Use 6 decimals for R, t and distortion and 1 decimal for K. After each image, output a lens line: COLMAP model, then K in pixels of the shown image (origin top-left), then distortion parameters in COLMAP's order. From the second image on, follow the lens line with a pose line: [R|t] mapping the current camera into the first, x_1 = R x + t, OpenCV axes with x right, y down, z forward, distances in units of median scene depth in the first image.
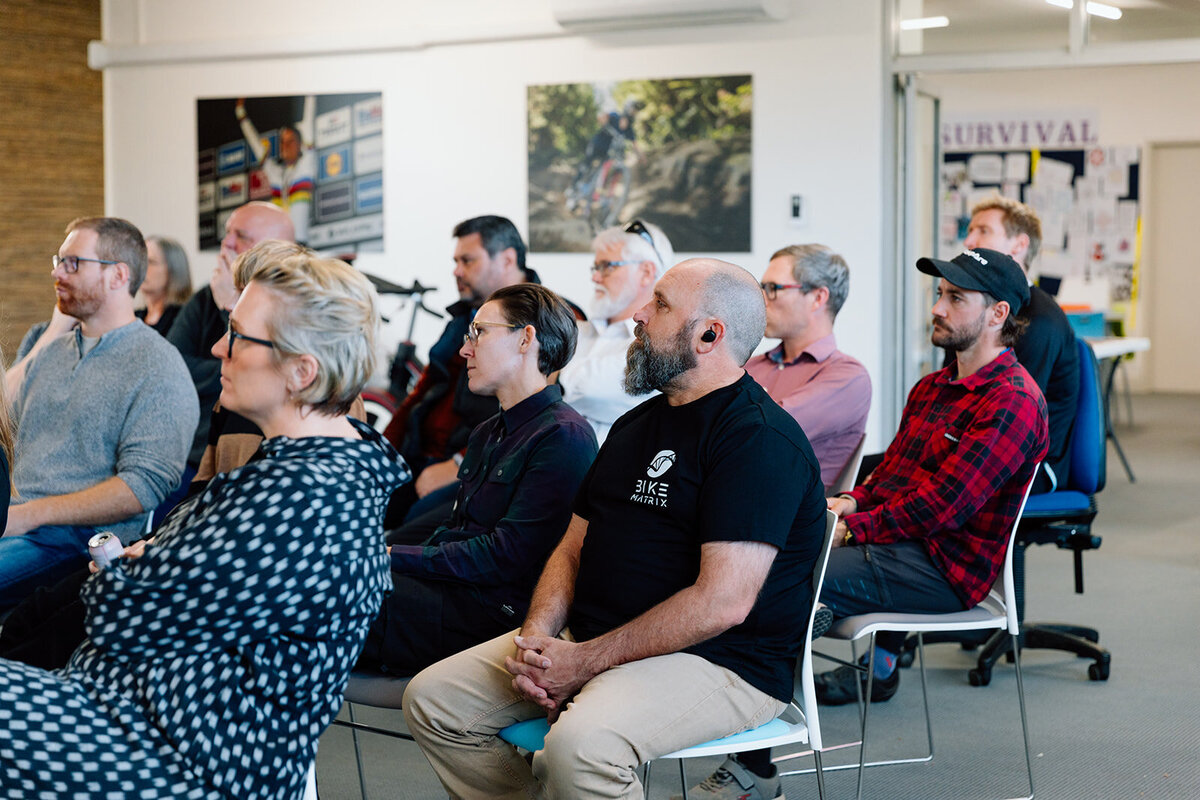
lens RADIAL K [[2539.1, 0, 600.0], [0, 2539.1, 400.0], [0, 0, 1]] dist [0.022622, -0.199705]
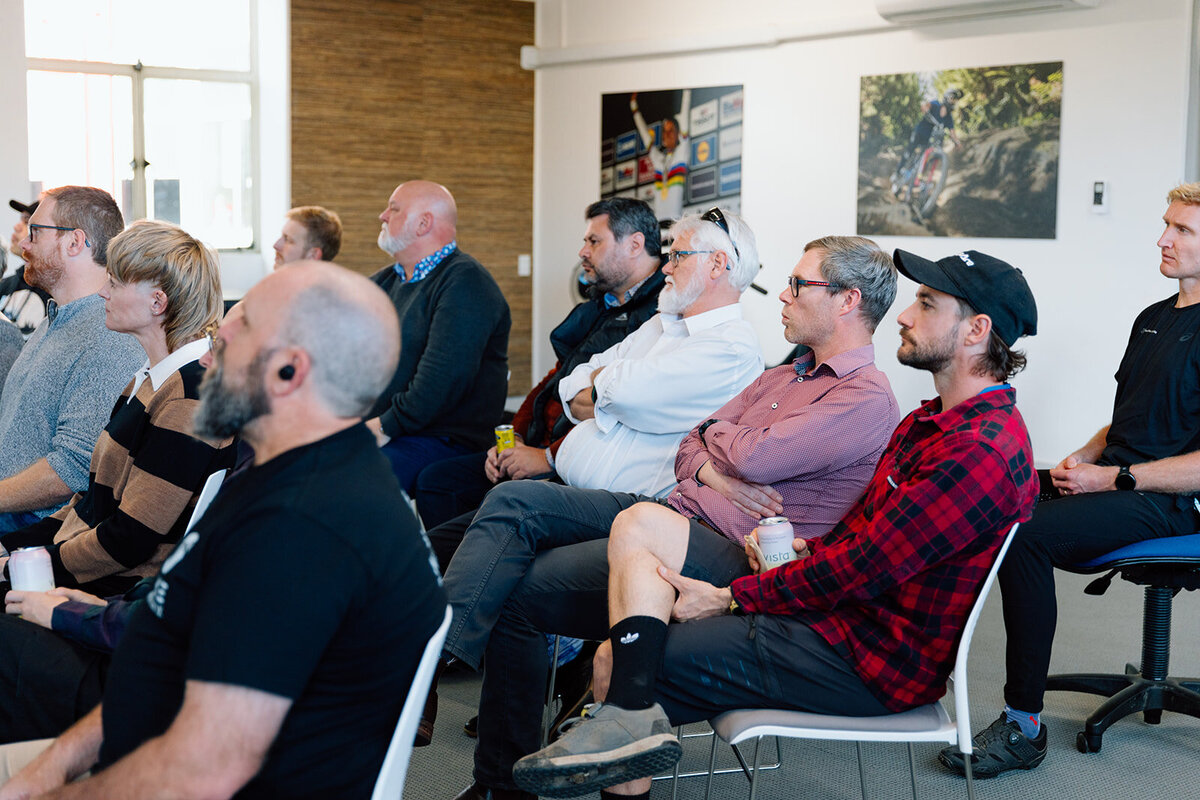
lens RADIAL K [[1786.0, 0, 600.0], [0, 1786.0, 400.0], [0, 0, 1]] dist [0.005959, -0.003454]
pose [[0.935003, 0.050677, -0.351000, 0.140021], [-0.036188, 0.998205, 0.047722, -0.020375], [0.352788, -0.031919, 0.935159, 0.257055]]
